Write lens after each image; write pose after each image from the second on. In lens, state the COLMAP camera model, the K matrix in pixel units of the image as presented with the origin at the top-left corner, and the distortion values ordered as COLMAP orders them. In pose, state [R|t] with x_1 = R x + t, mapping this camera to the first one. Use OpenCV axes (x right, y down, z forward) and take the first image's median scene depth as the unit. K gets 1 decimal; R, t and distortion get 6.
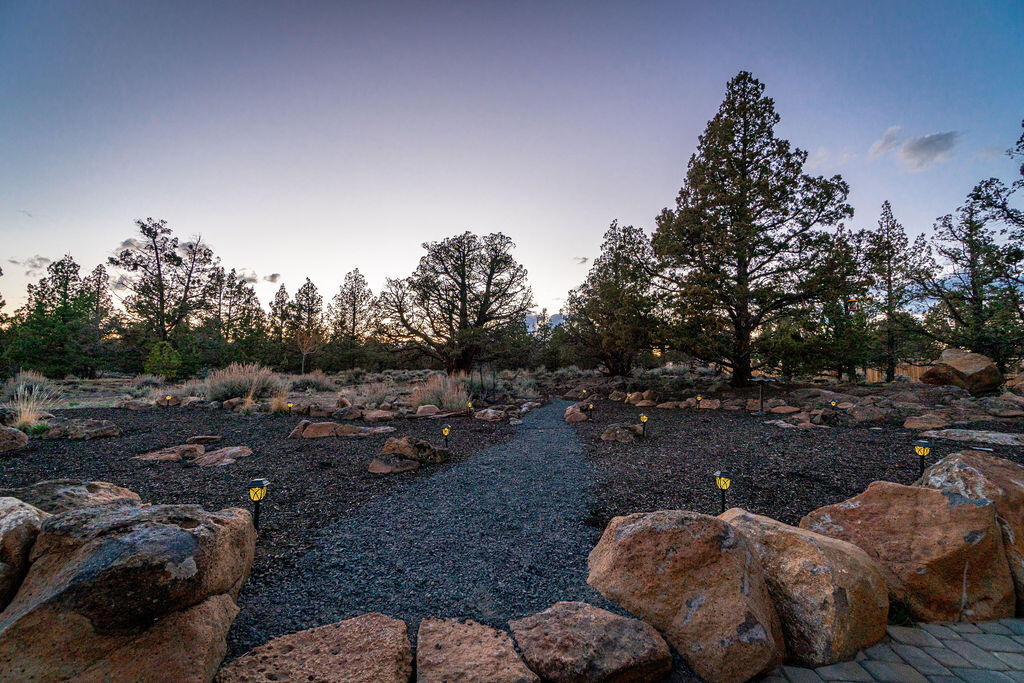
lens RADIAL K [[425.1, 0, 521.2], [0, 425.1, 343.9], [0, 0, 1]] dist [-0.002488, -0.000076]
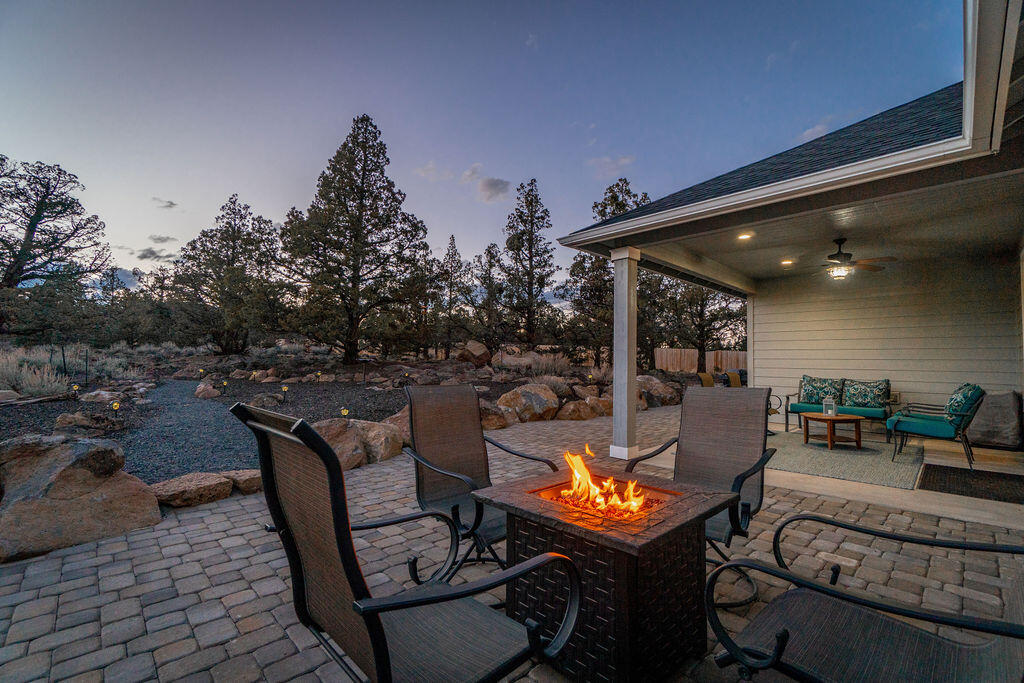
lens RADIAL K [[425.1, 0, 521.2], [0, 425.1, 343.9], [0, 0, 1]] dist [-0.002488, -0.000076]
pose [[0.649093, 0.024924, 0.760301, -0.118984], [-0.066012, 0.997538, 0.023656, -0.023927], [-0.757839, -0.065544, 0.649141, -0.210805]]
